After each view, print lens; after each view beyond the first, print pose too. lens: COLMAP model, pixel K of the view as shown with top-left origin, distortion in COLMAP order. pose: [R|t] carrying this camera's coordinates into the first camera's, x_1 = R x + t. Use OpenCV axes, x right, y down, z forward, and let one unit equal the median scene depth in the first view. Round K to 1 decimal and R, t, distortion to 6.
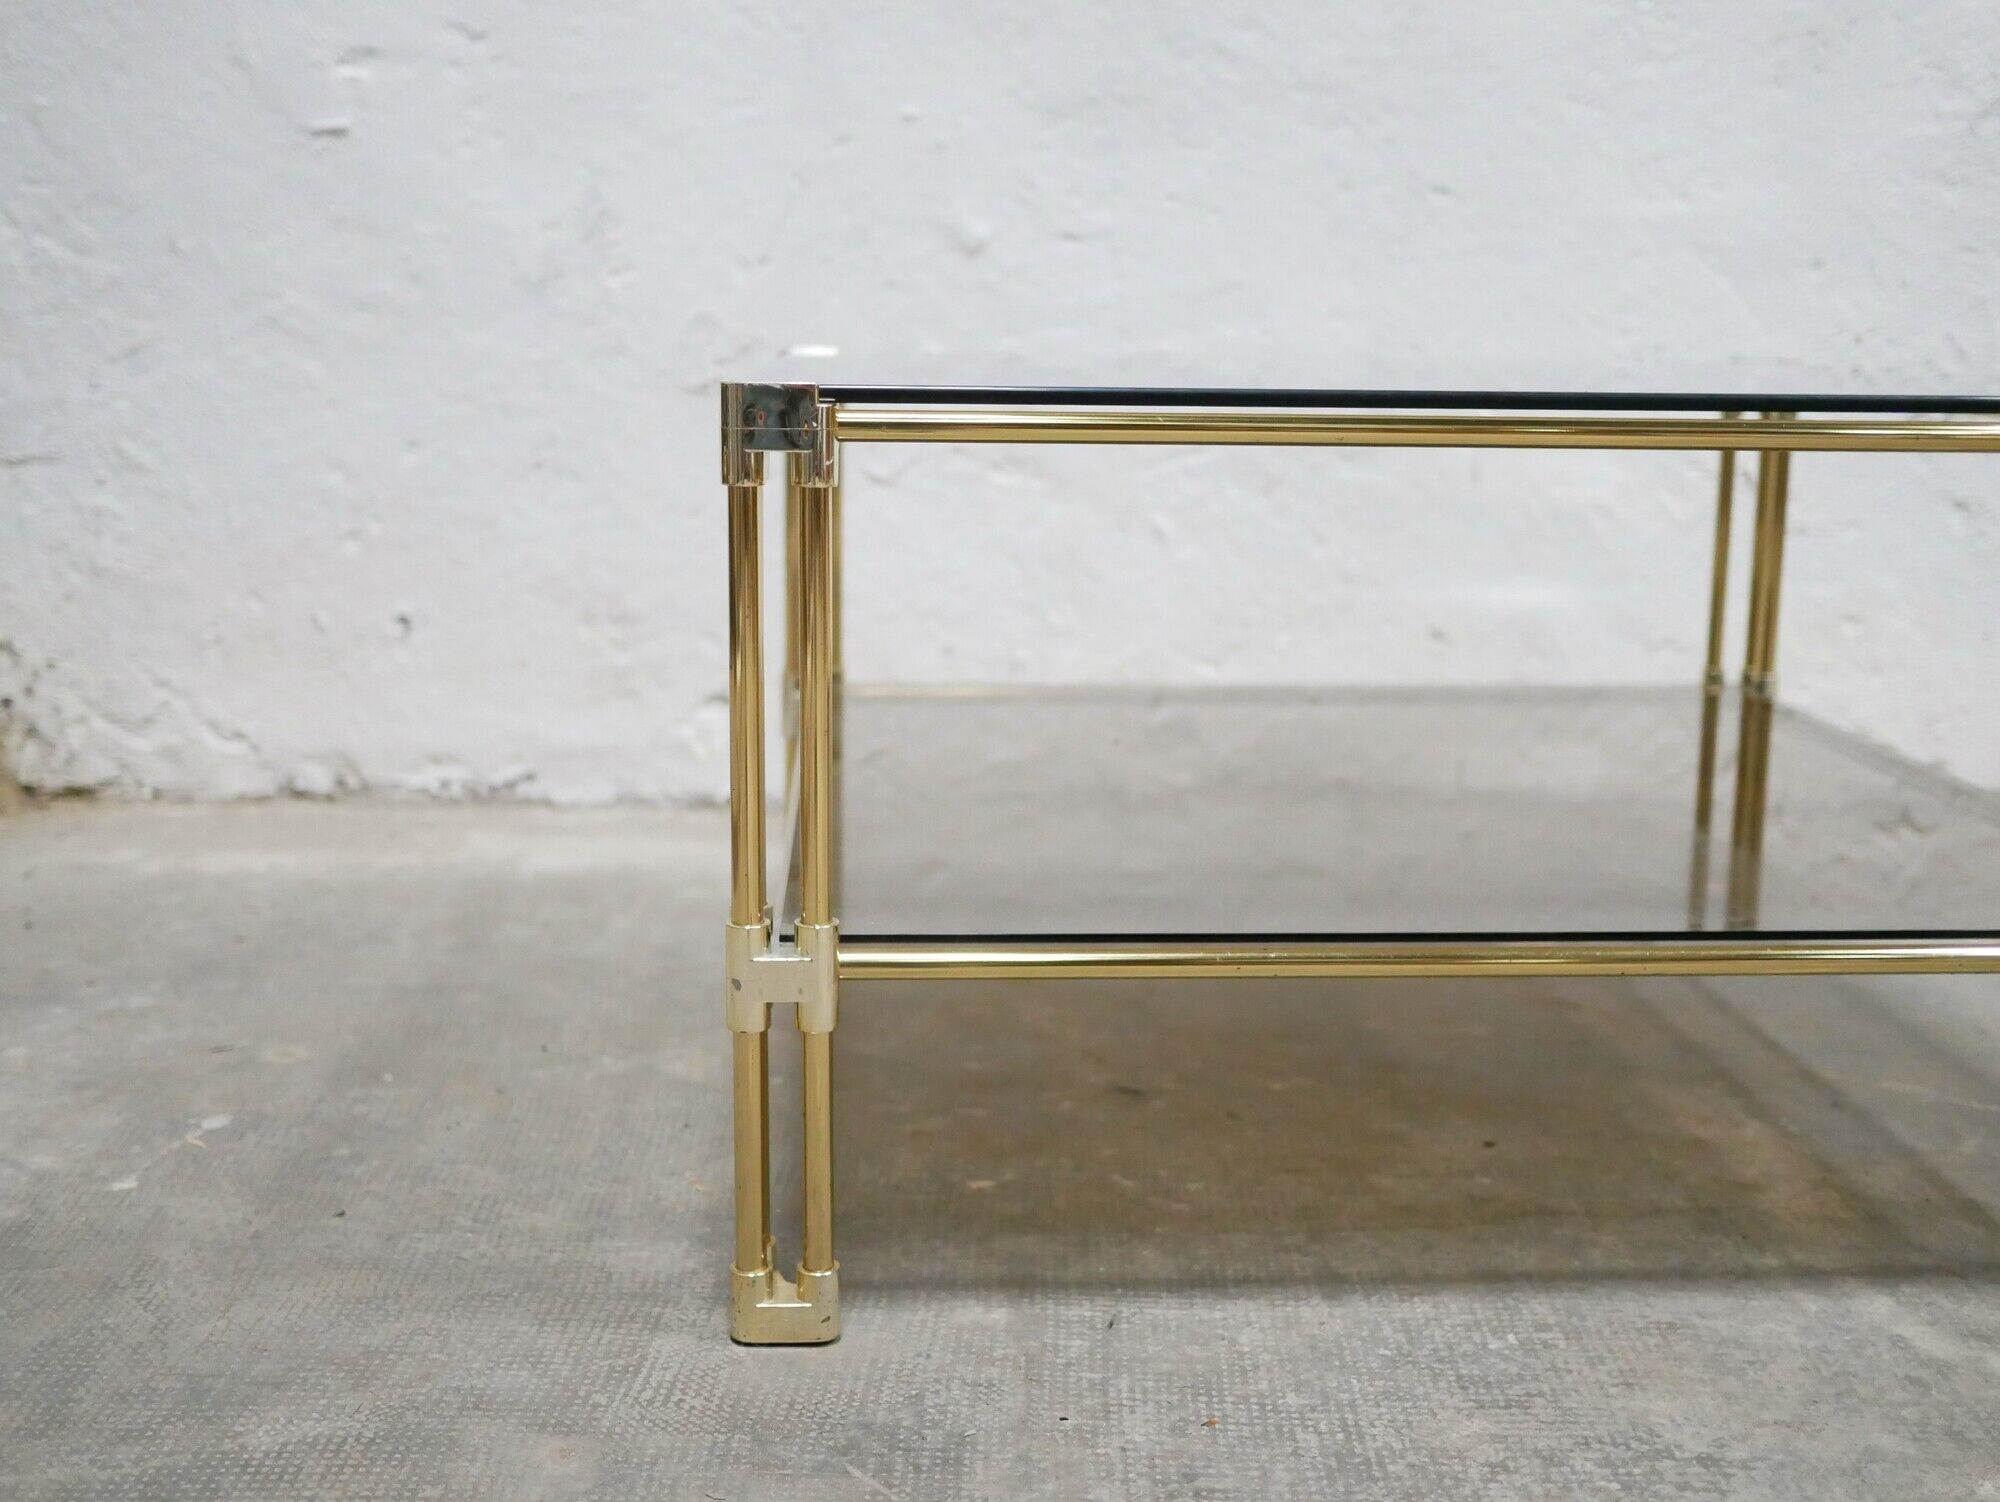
lens RADIAL K [[2329.5, 0, 1002.6], [0, 2329.5, 744.2], [0, 0, 1]] dist [-0.017562, 0.021051]
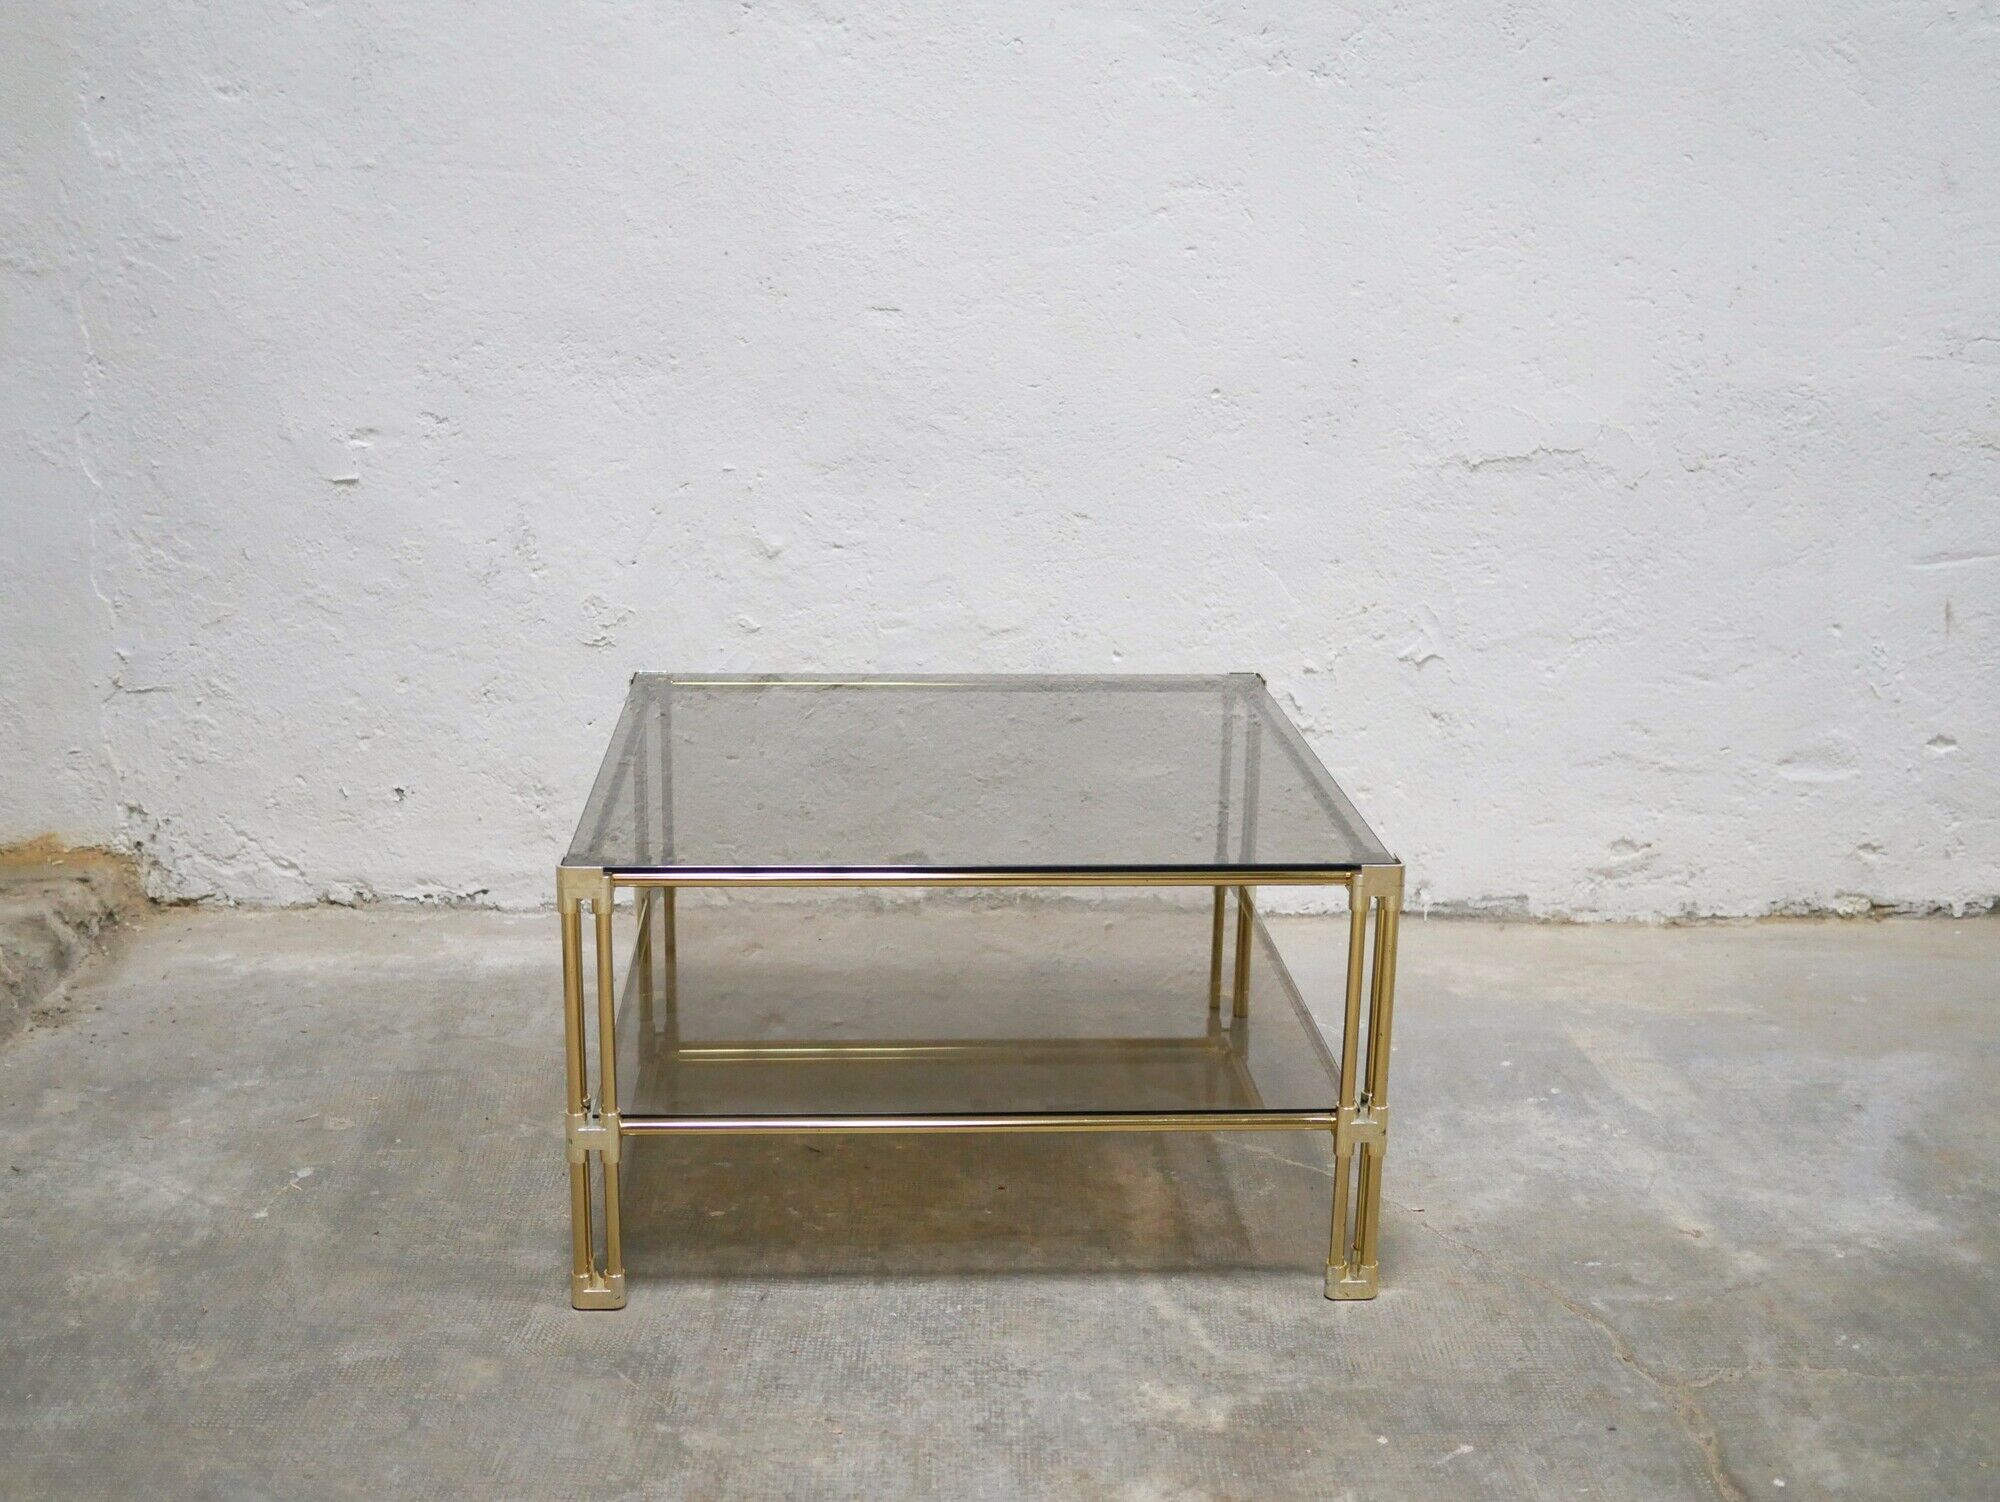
lens RADIAL K [[2332.6, 0, 995.5], [0, 2332.6, 759.0], [0, 0, 1]] dist [-0.015511, 0.032692]
pose [[0.999983, 0.005225, 0.002673, 0.211061], [-0.005428, 0.996581, 0.082437, -0.336558], [-0.002233, -0.082451, 0.996593, -0.853175]]
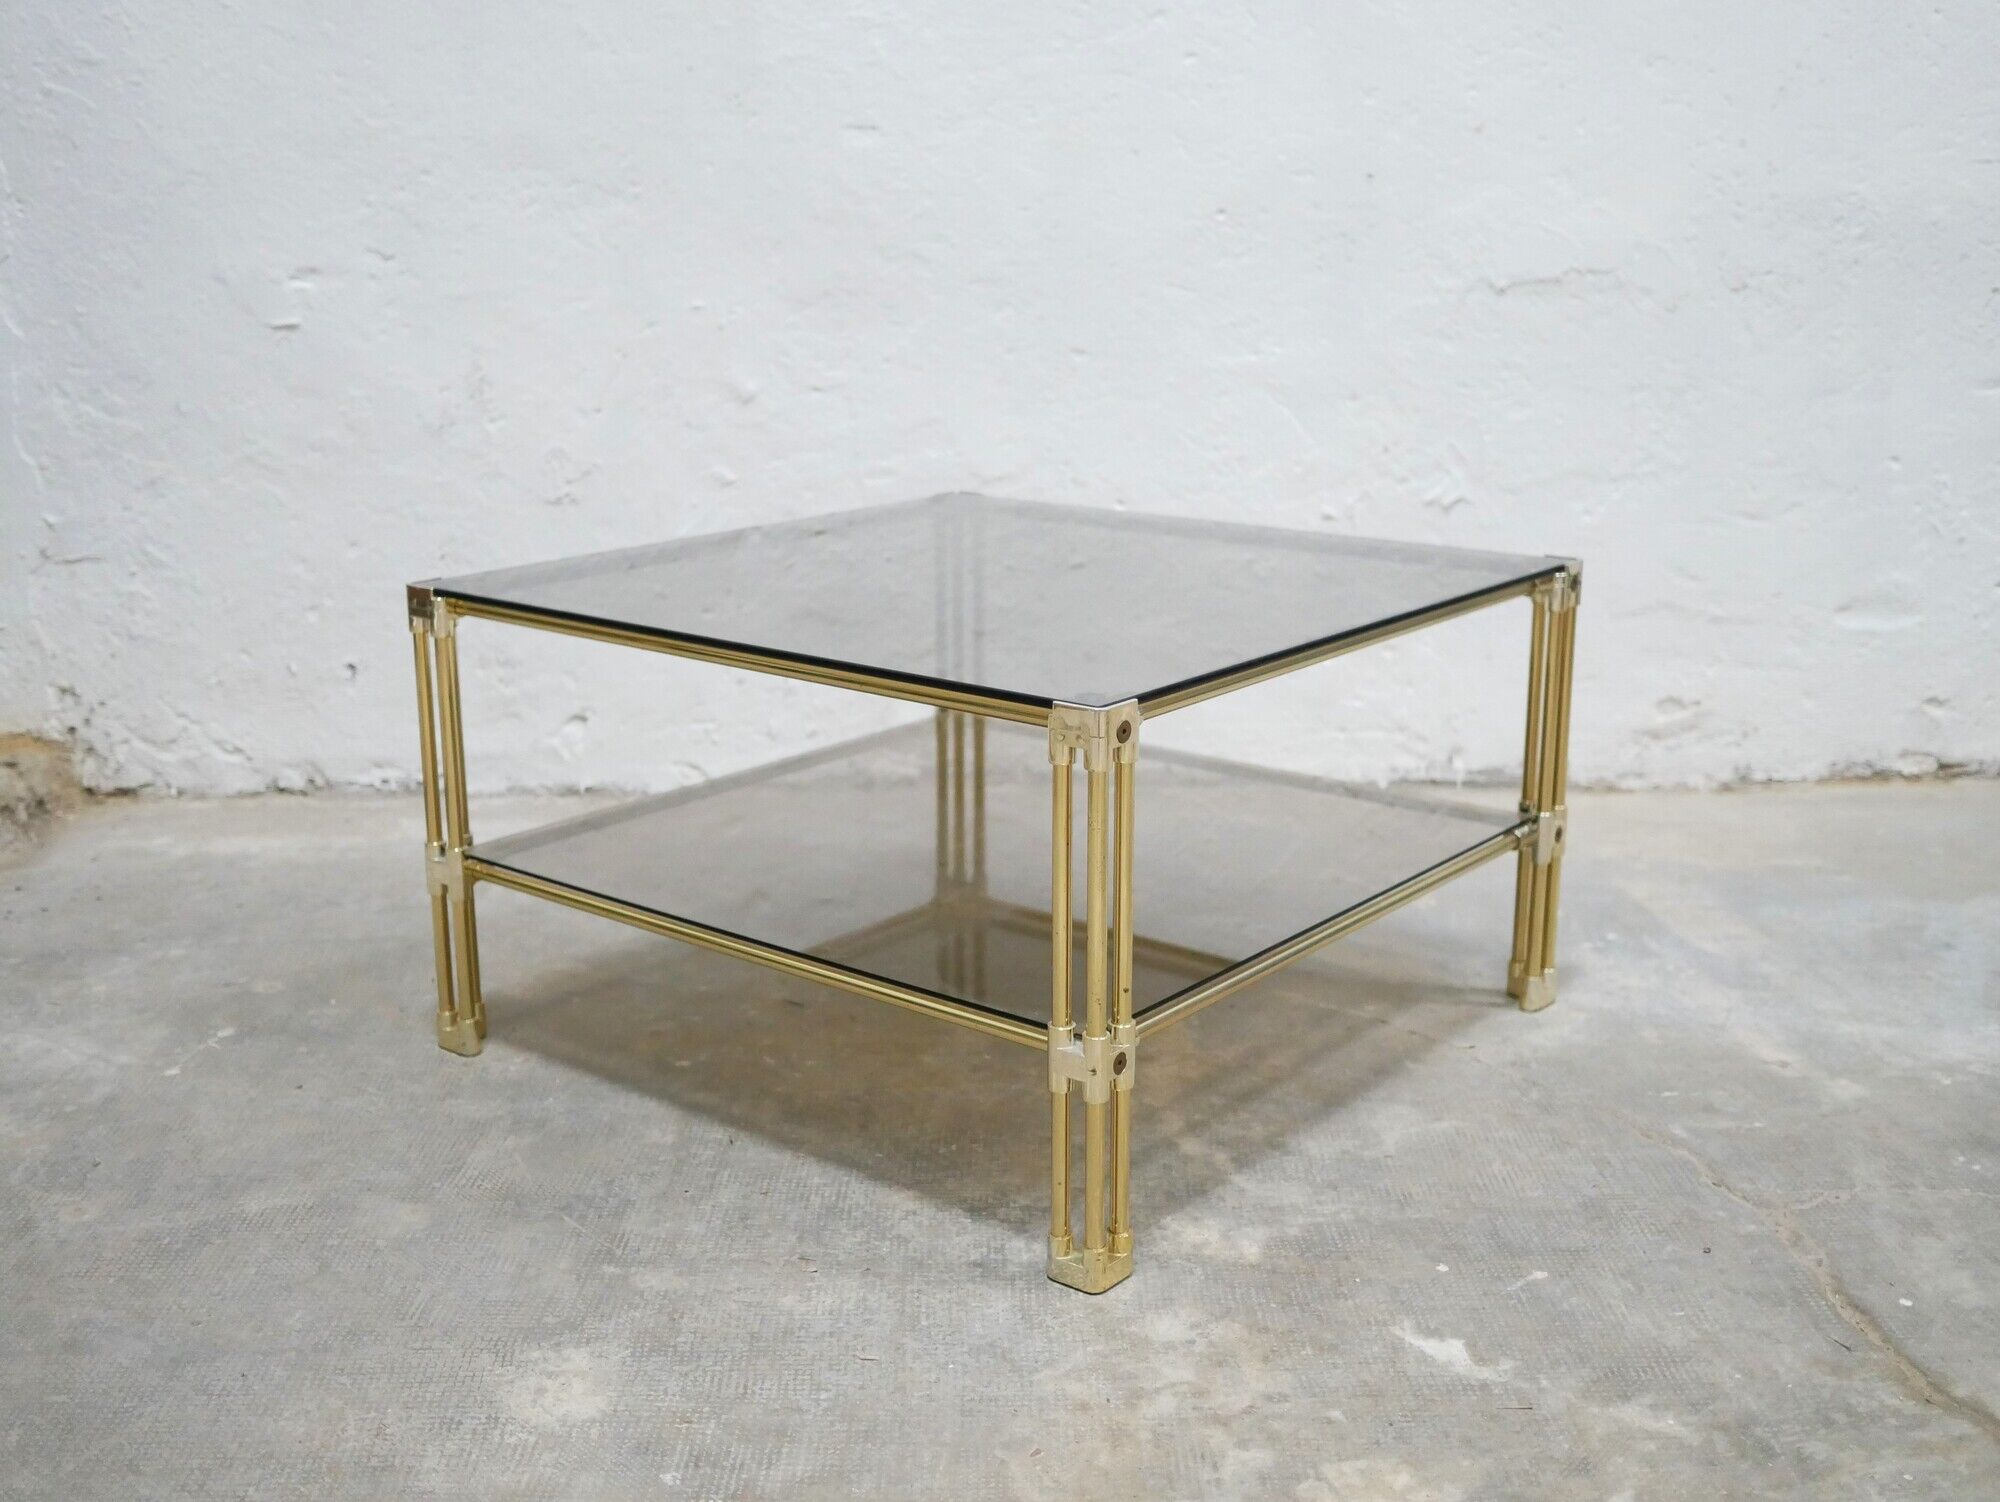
lens RADIAL K [[2280.5, 0, 1000.0], [0, 2280.5, 751.0], [0, 0, 1]] dist [-0.015553, 0.020750]
pose [[0.999886, -0.014984, -0.001751, 0.227685], [0.015061, 0.998140, 0.059078, -0.130410], [0.000862, -0.059097, 0.998252, -0.630906]]
